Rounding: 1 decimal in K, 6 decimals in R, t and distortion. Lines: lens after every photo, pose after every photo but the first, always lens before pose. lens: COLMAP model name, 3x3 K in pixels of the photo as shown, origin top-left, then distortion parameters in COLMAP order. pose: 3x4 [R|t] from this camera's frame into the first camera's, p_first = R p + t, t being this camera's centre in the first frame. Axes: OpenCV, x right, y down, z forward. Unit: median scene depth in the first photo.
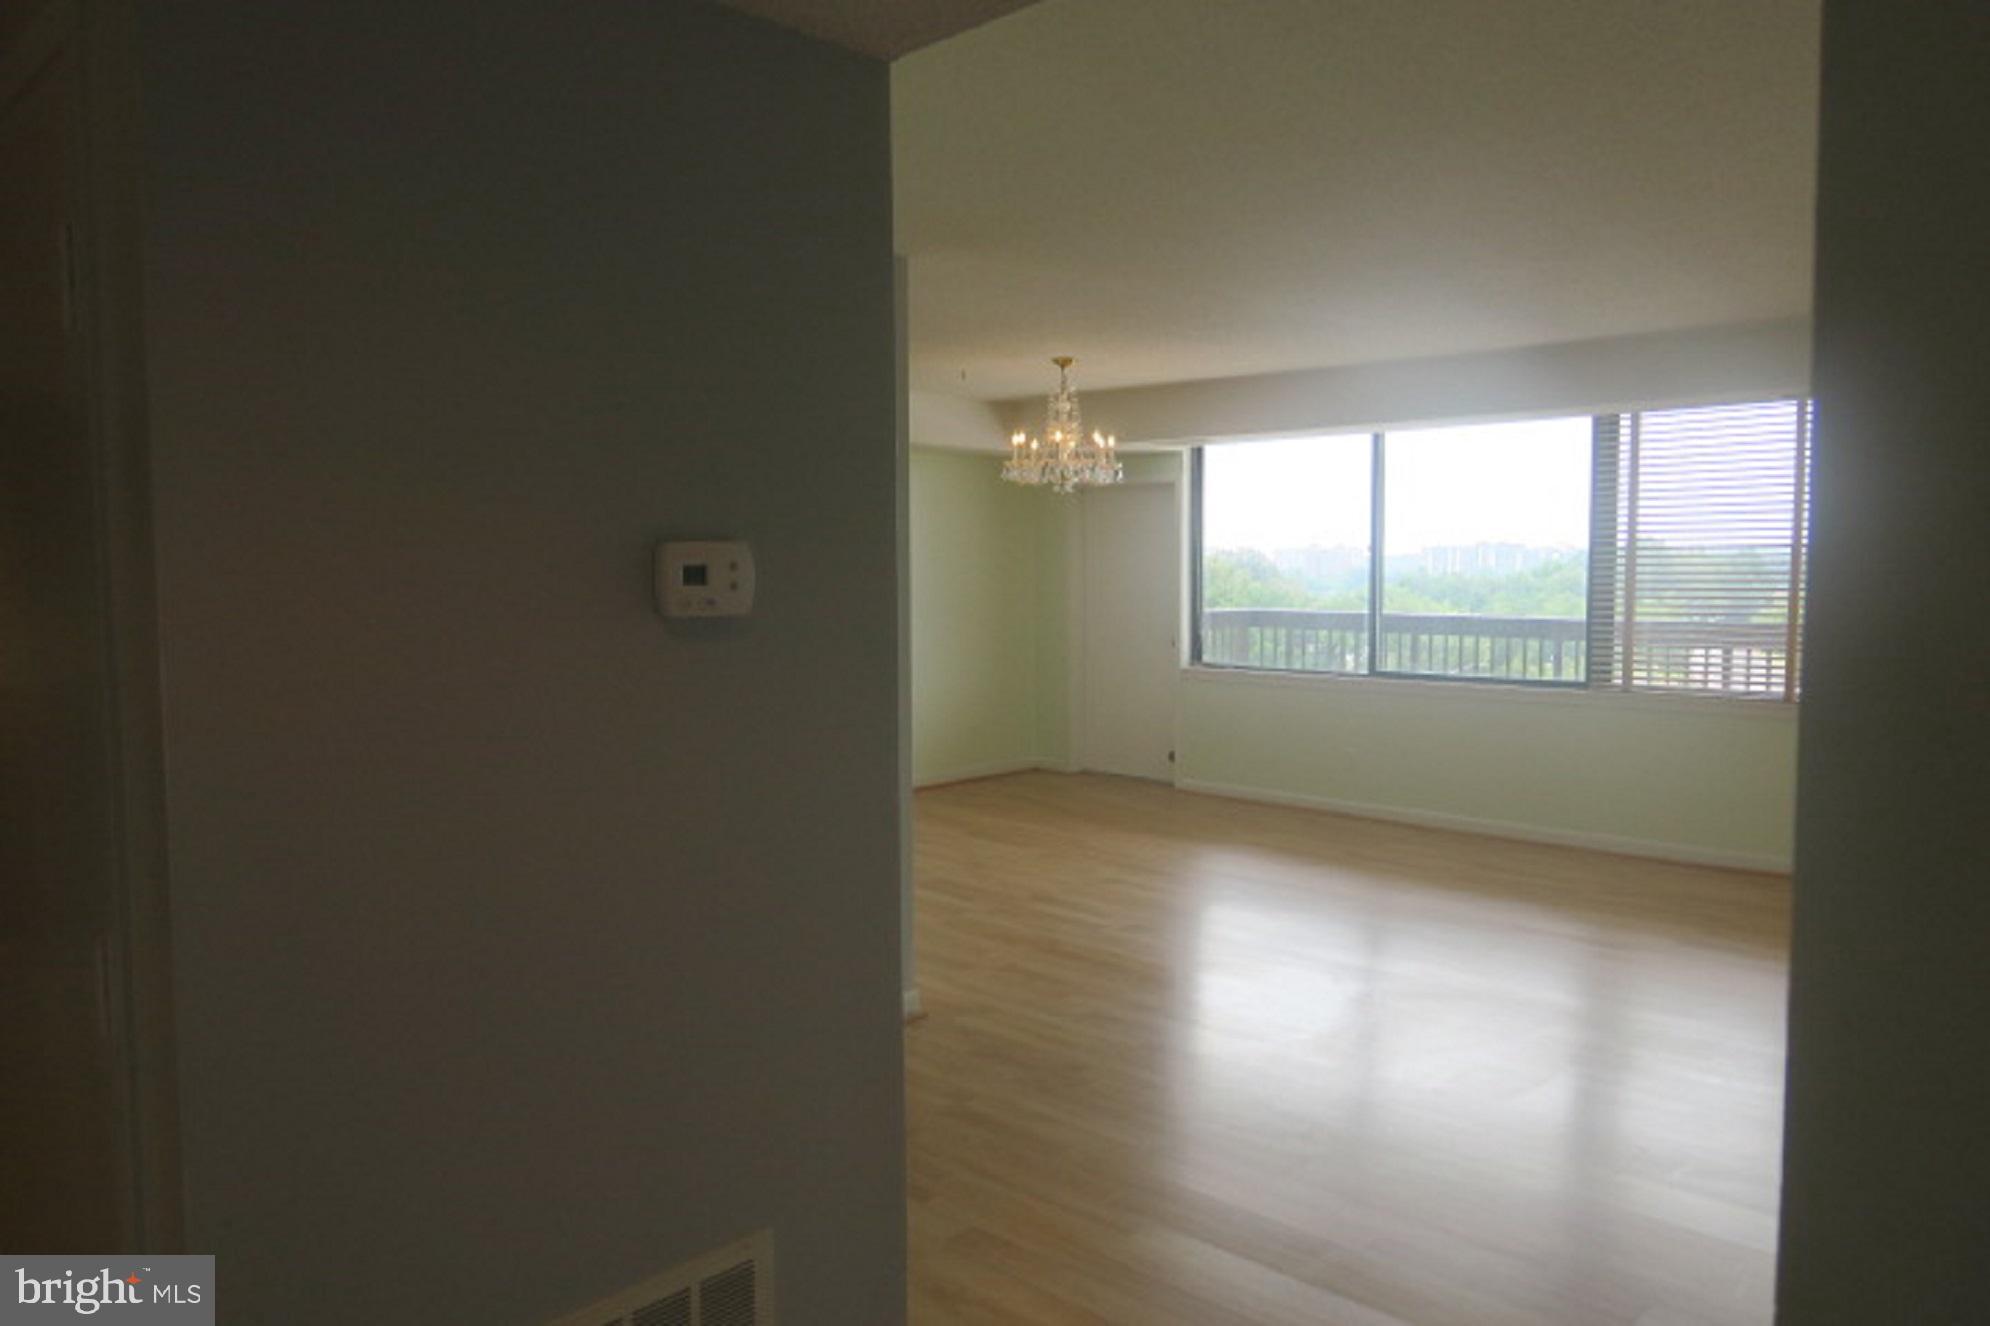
lens RADIAL K [[1378.6, 0, 998.1], [0, 1378.6, 660.9], [0, 0, 1]] dist [-0.016572, 0.008634]
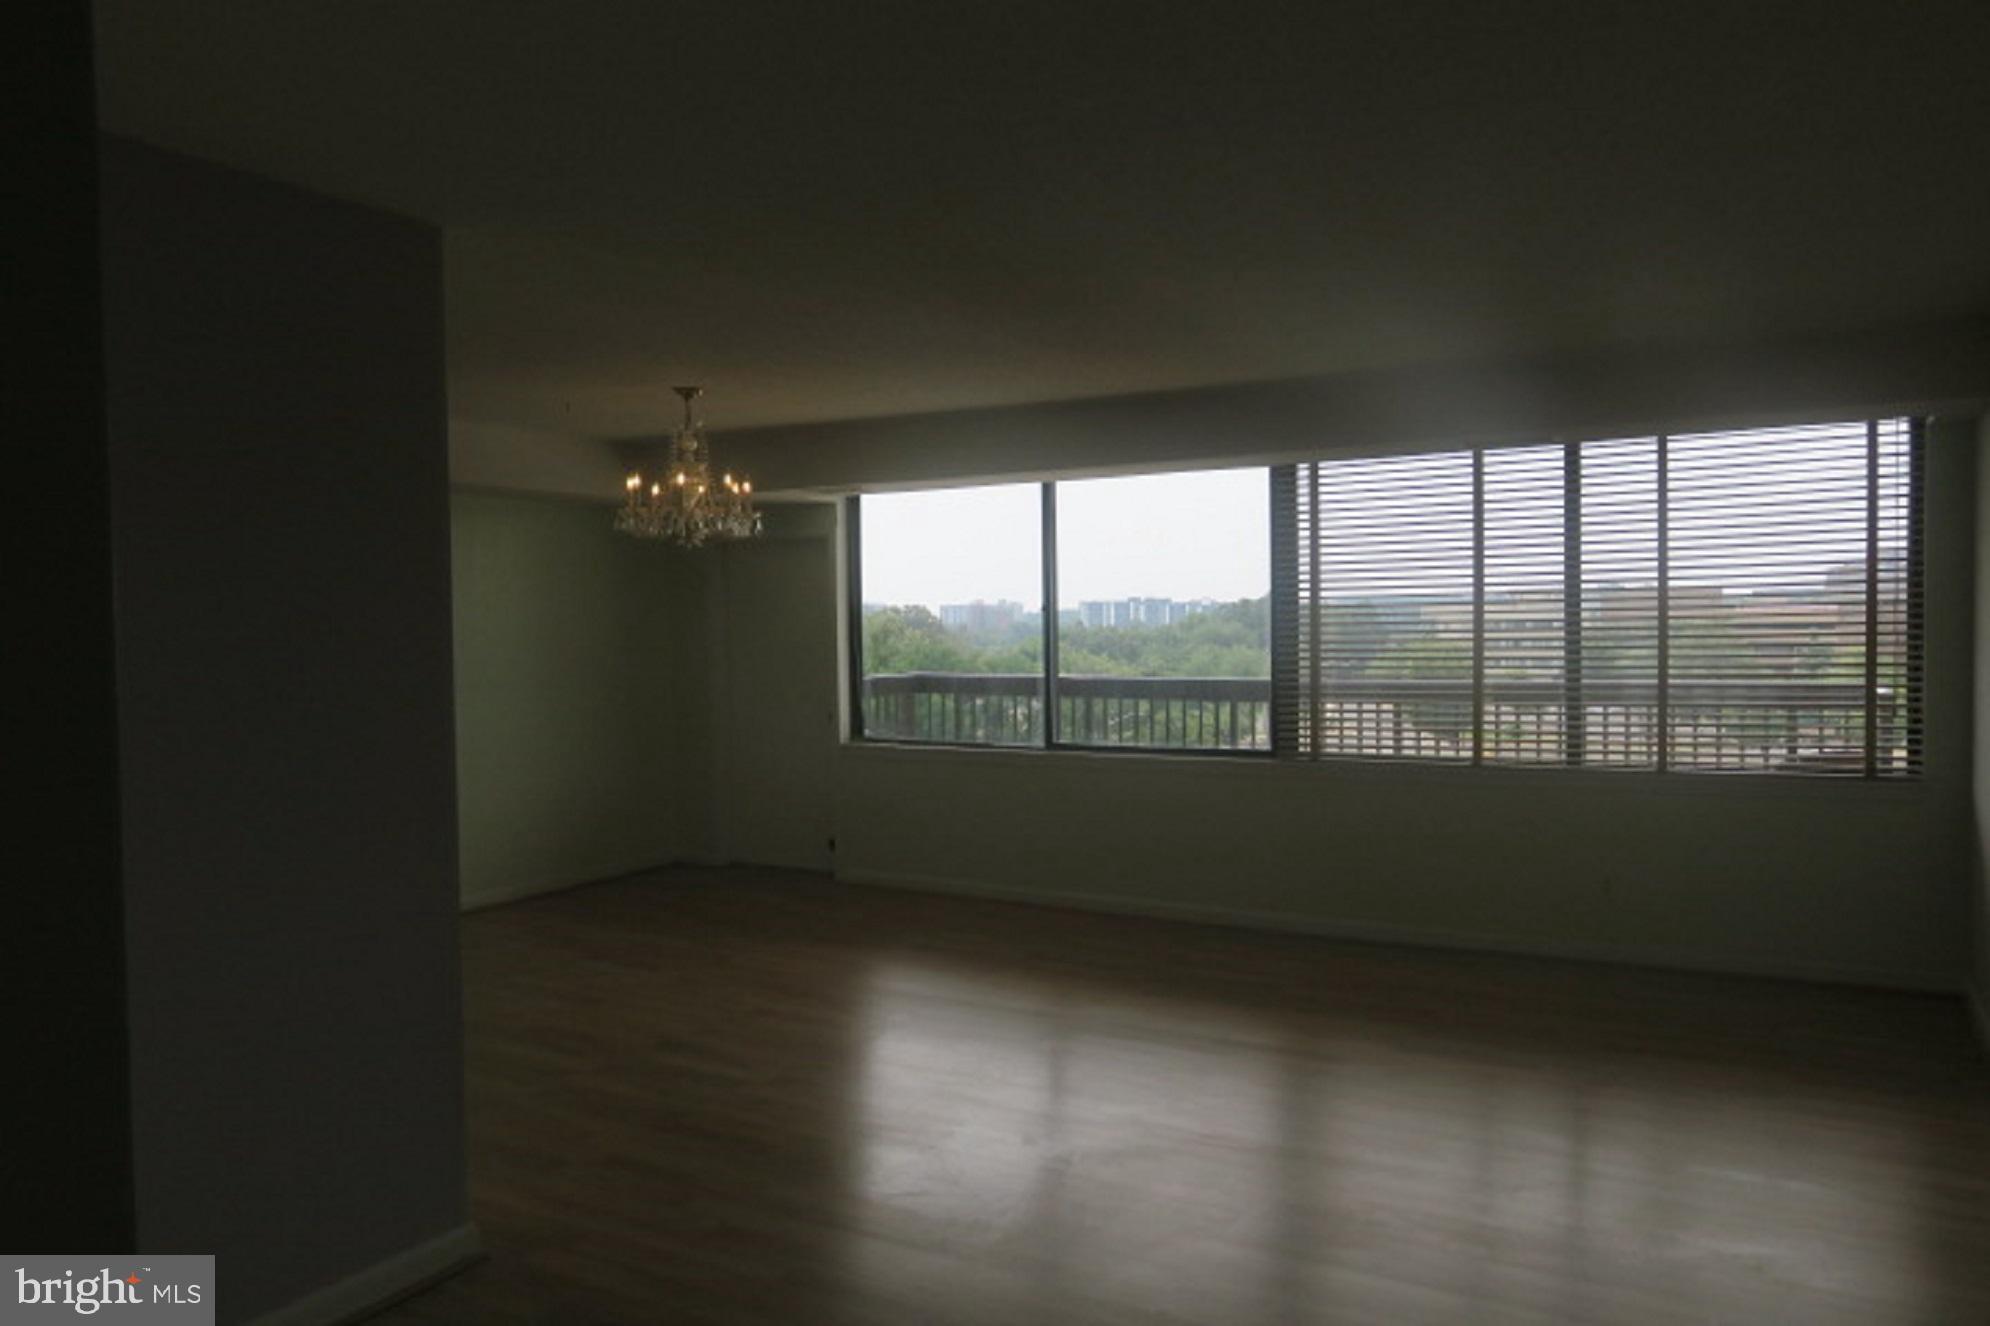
lens RADIAL K [[1378.6, 0, 998.1], [0, 1378.6, 660.9], [0, 0, 1]] dist [-0.016572, 0.008634]
pose [[0.971500, -0.017672, 0.236380, 0.028533], [0.027421, 0.998901, -0.038020, -0.015071], [-0.235449, 0.043418, 0.970917, 0.138882]]
